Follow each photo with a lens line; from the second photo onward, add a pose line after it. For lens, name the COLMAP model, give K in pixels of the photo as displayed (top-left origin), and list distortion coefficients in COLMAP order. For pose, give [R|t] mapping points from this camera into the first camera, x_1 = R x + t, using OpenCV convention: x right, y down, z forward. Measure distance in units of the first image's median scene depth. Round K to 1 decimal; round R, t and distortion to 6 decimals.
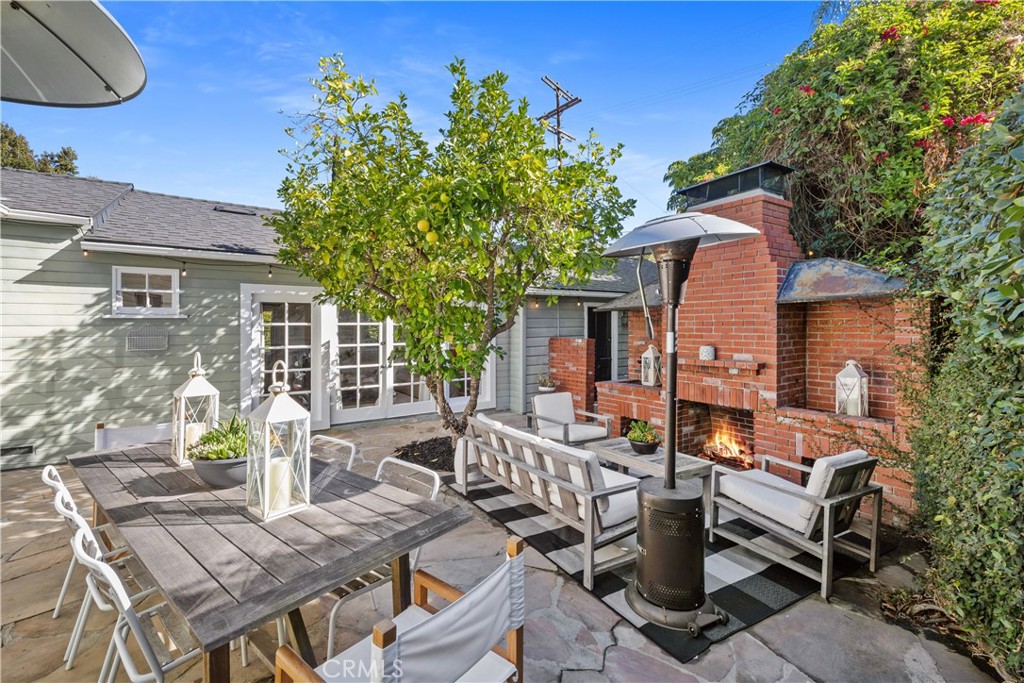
lens RADIAL K [[442.0, 0, 507.5], [0, 442.0, 338.8], [0, 0, 1]] dist [0.003210, -0.000009]
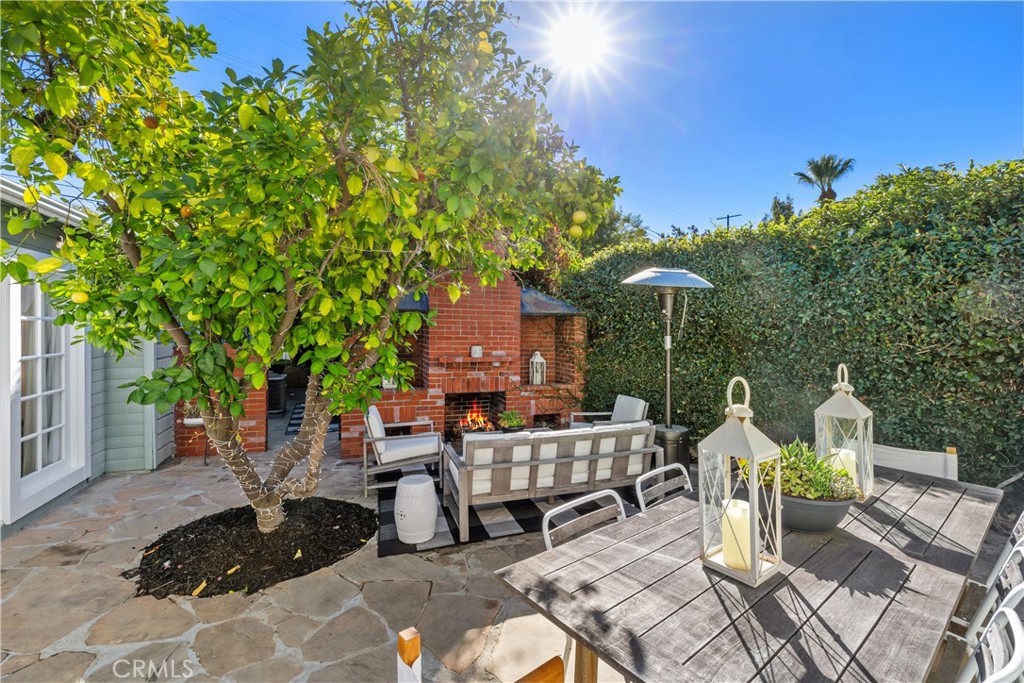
lens RADIAL K [[442.0, 0, 507.7], [0, 442.0, 337.5], [0, 0, 1]] dist [0.003210, -0.000009]
pose [[0.200709, -0.007092, 0.979625, -0.791926], [0.013097, 0.999904, 0.004556, -0.012677], [-0.979563, 0.011915, 0.200783, 0.707259]]
